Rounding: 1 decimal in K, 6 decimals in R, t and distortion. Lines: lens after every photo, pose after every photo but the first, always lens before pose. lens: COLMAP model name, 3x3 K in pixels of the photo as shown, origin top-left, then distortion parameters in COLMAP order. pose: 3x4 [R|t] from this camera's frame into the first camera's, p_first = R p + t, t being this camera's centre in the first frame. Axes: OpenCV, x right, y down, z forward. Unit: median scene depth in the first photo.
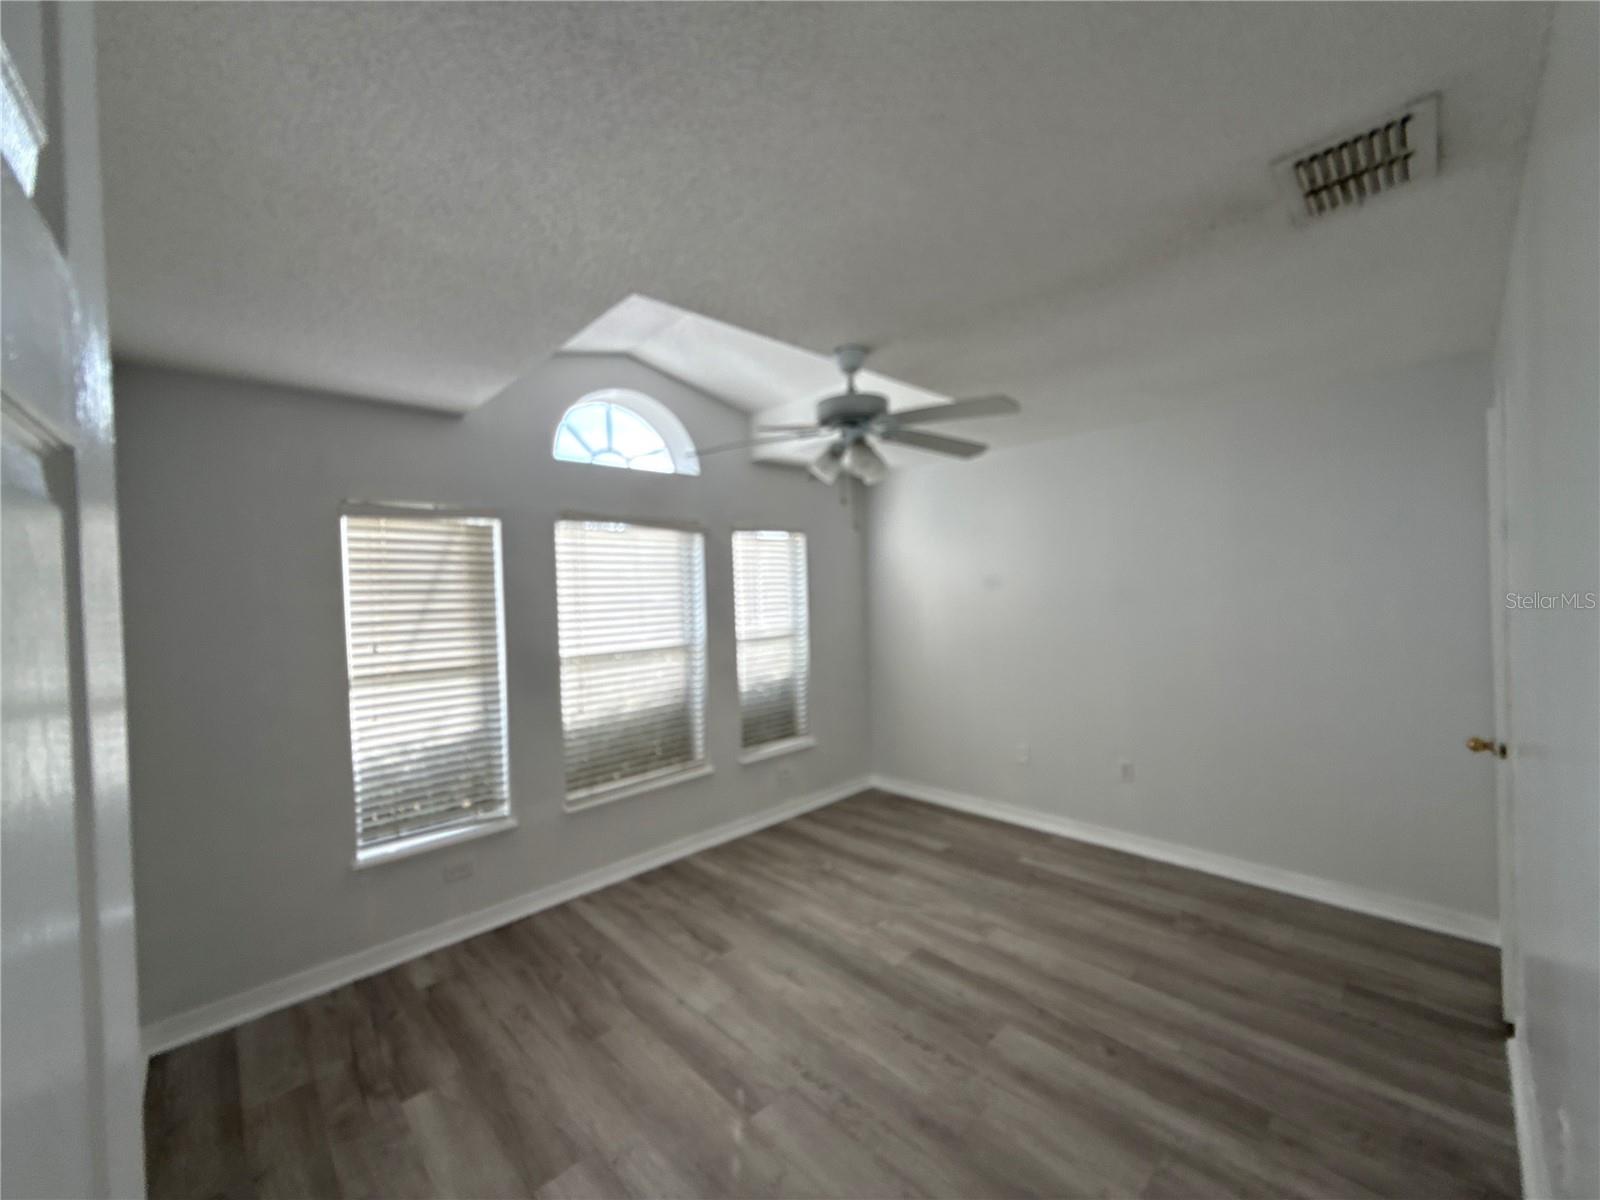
lens RADIAL K [[624.2, 0, 800.0], [0, 624.2, 600.0], [0, 0, 1]] dist [0.004613, -0.000443]
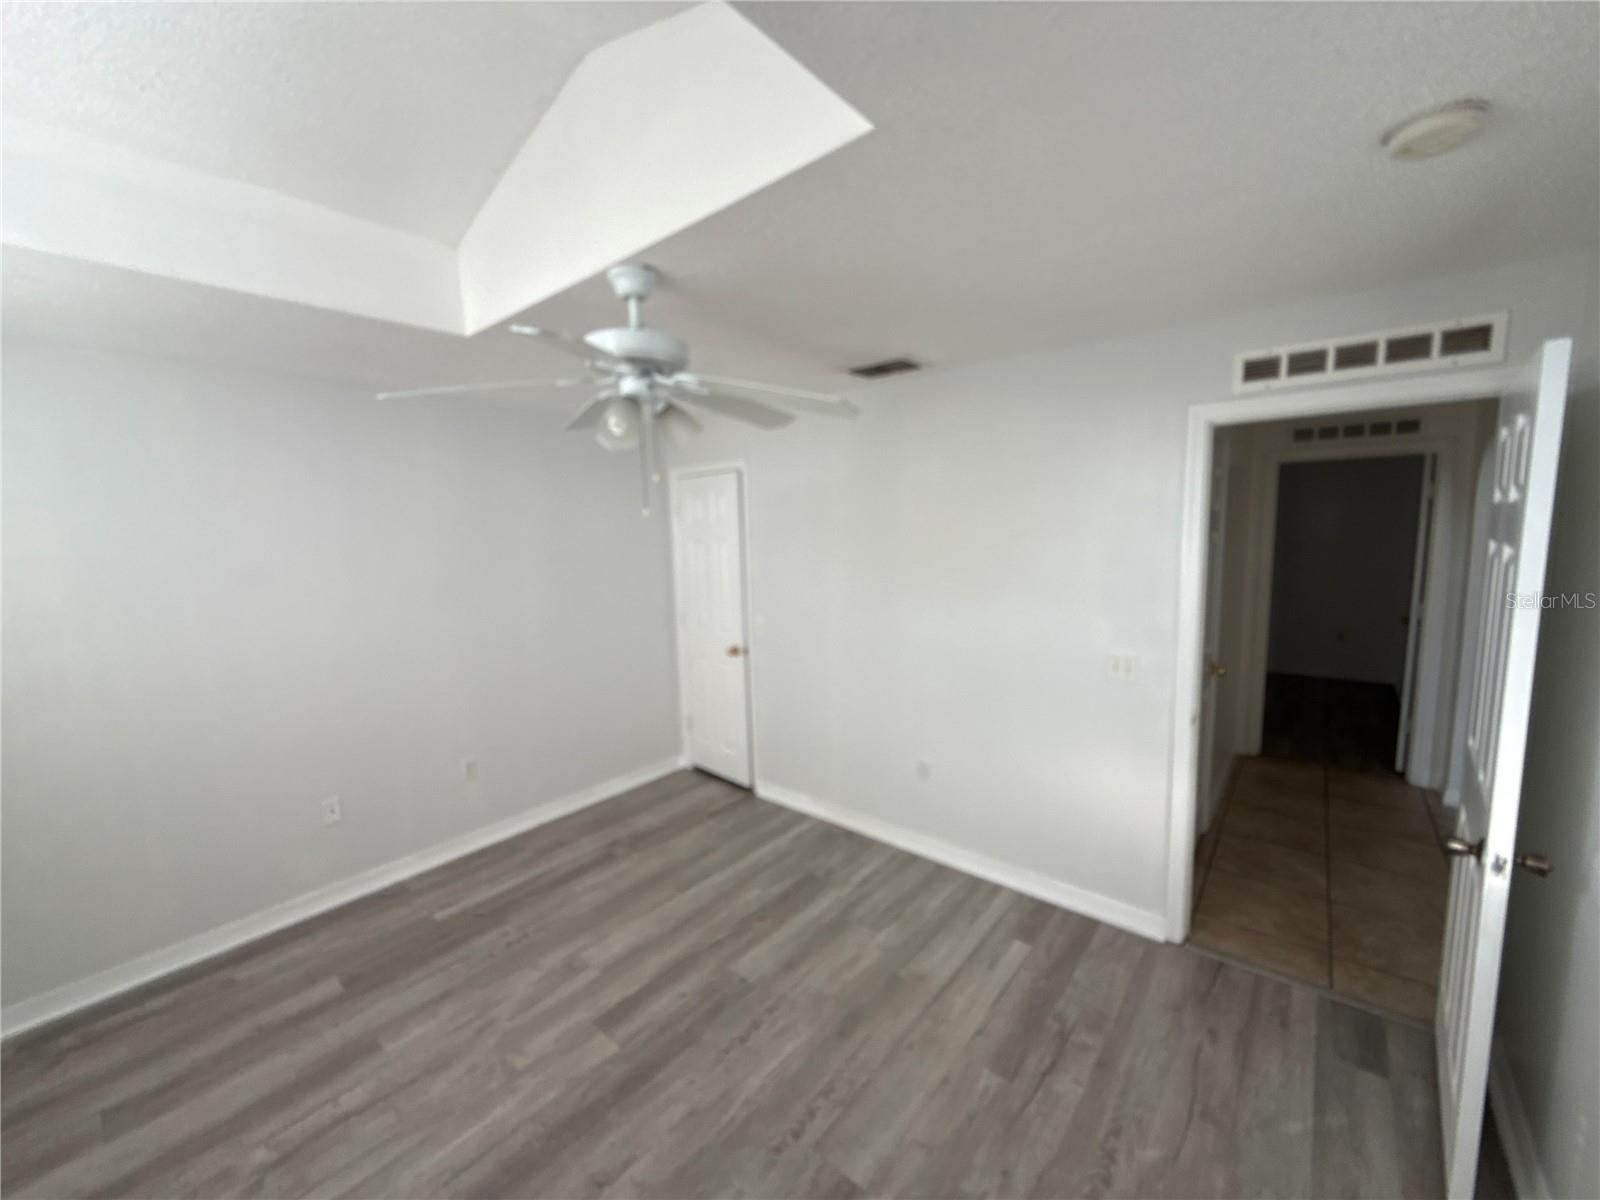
lens RADIAL K [[624.2, 0, 800.0], [0, 624.2, 600.0], [0, 0, 1]] dist [0.004613, -0.000443]
pose [[-0.107272, -0.080526, 0.990963, -0.655294], [0.039008, 0.995606, 0.085126, -0.063635], [-0.993464, 0.047788, -0.103659, 0.842680]]
